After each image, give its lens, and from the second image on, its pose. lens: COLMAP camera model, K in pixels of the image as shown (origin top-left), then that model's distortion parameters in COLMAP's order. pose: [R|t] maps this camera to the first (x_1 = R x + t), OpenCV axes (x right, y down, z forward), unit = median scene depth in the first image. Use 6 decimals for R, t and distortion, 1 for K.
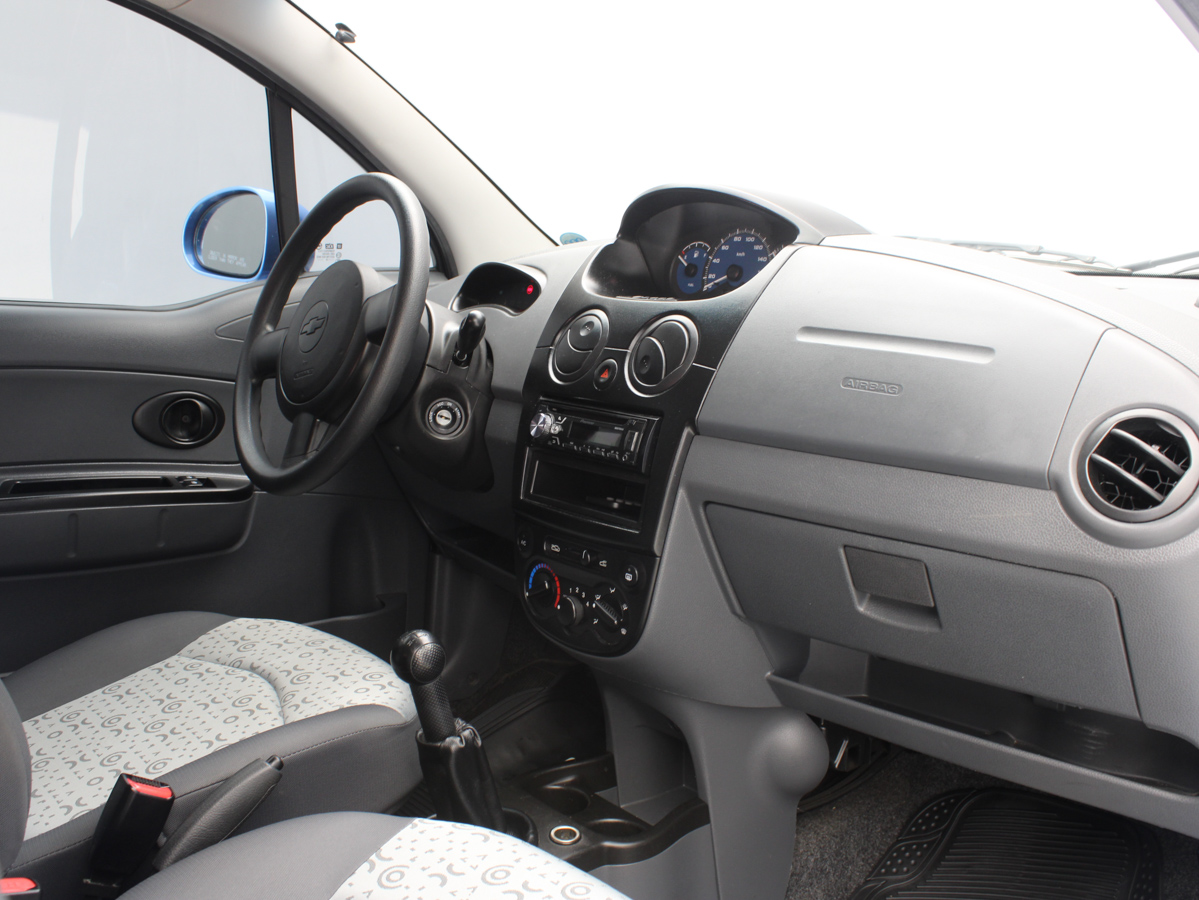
lens RADIAL K [[1198.2, 0, 599.5], [0, 1198.2, 450.0], [0, 0, 1]] dist [-0.163184, 0.165795]
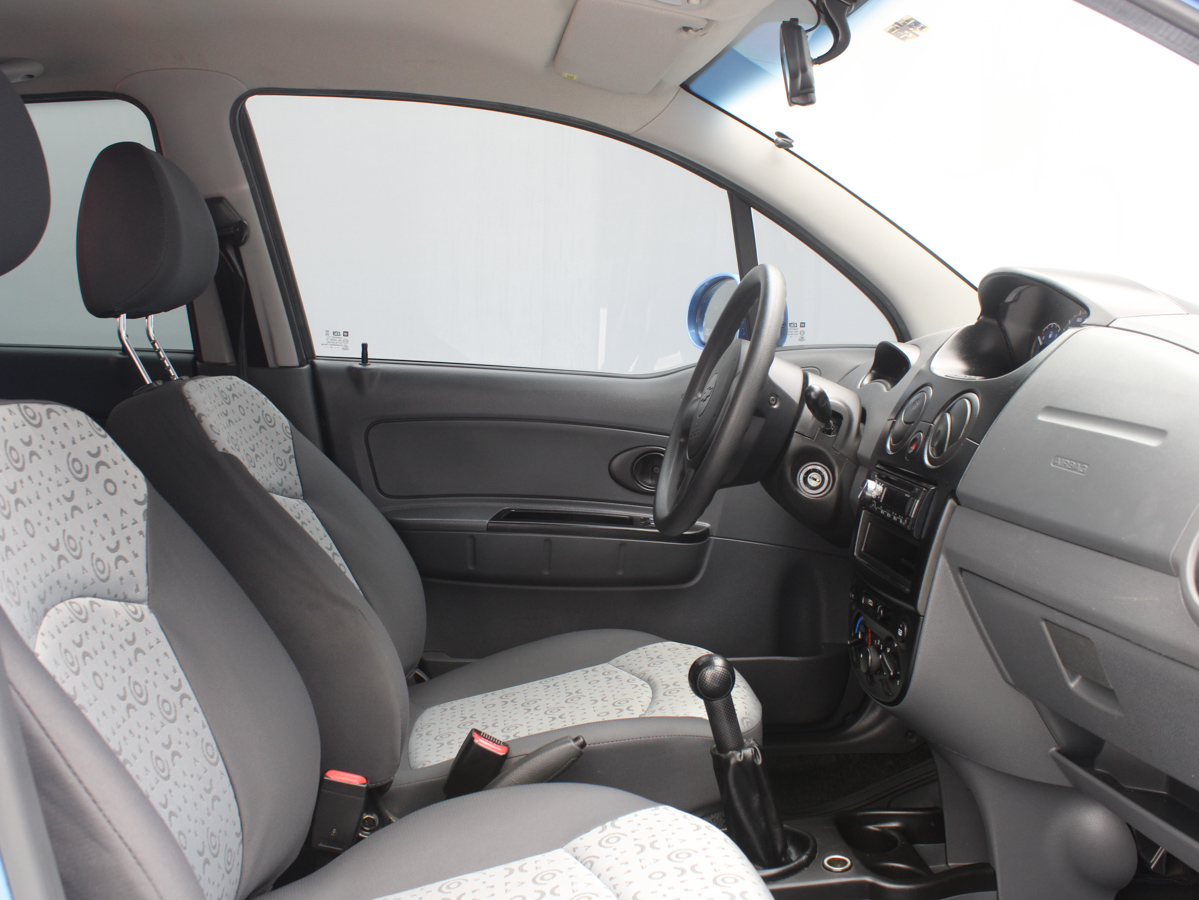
lens RADIAL K [[1198.2, 0, 599.5], [0, 1198.2, 450.0], [0, 0, 1]] dist [-0.163184, 0.165795]
pose [[0.835006, 0.047567, -0.548180, 0.347297], [-0.080211, 0.996137, -0.035744, 0.001581], [0.544362, 0.073816, 0.835596, -0.050750]]
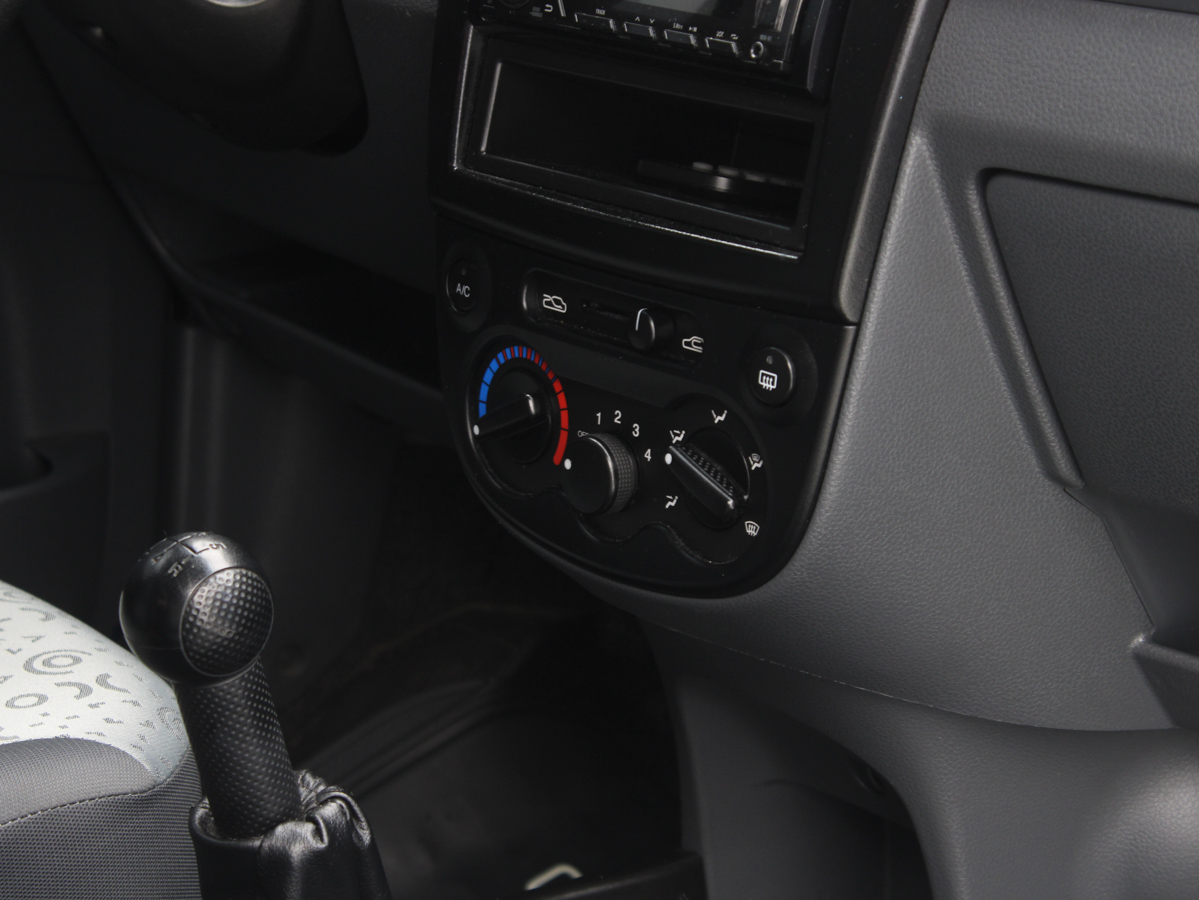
lens RADIAL K [[3157.8, 0, 599.5], [0, 3157.8, 450.0], [0, 0, 1]] dist [0.078592, 0.148468]
pose [[0.999792, -0.011168, 0.017054, -0.040453], [0.008930, 0.991978, 0.126093, 0.004969], [-0.018325, -0.125915, 0.991872, 0.038317]]
